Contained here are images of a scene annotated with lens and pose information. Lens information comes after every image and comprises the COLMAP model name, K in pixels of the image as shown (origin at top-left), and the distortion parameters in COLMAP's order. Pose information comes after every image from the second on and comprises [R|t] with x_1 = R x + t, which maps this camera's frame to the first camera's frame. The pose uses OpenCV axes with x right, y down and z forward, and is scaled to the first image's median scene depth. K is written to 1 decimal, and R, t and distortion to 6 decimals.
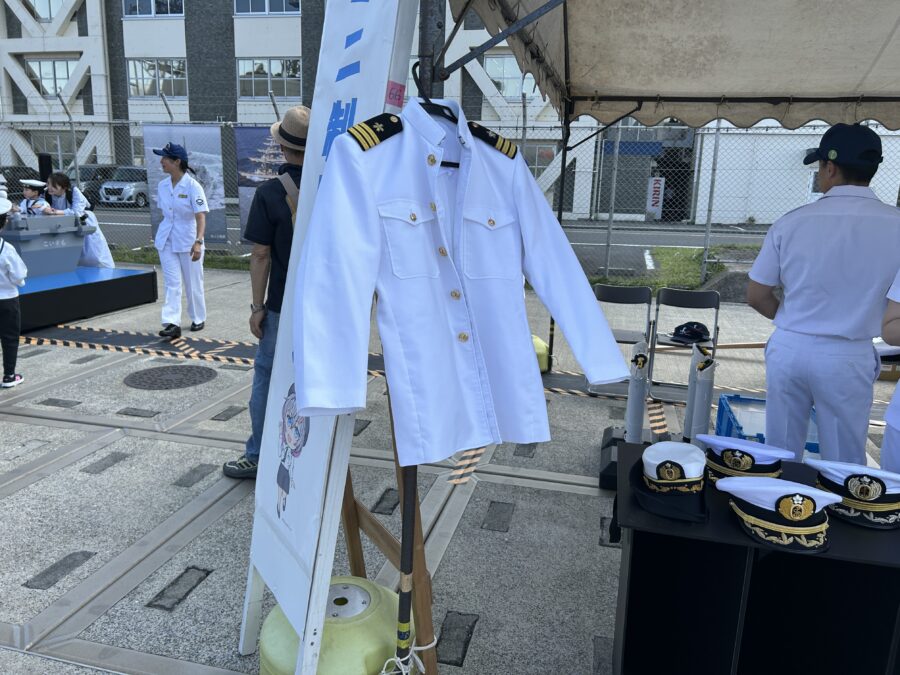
lens RADIAL K [[687.5, 0, 449.2], [0, 687.5, 334.8], [0, 0, 1]] dist [0.011045, -0.003915]
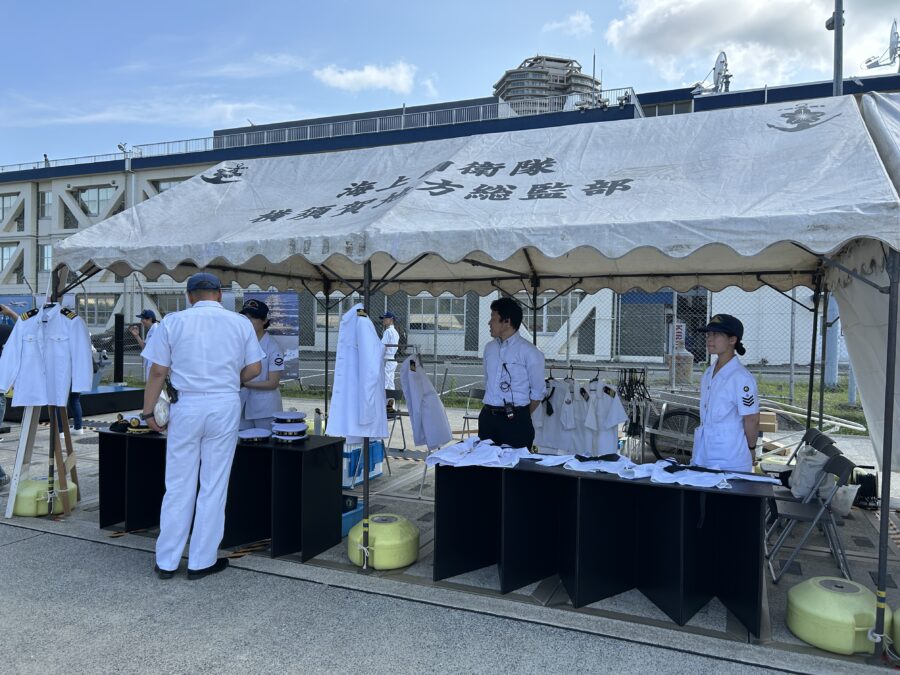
lens RADIAL K [[687.5, 0, 448.9], [0, 687.5, 341.3], [0, 0, 1]] dist [0.011045, -0.003915]
pose [[0.986330, -0.011445, -0.164387, 0.132132], [-0.022000, 0.979509, -0.200197, 0.025629], [0.163309, 0.201077, 0.965867, -0.104645]]
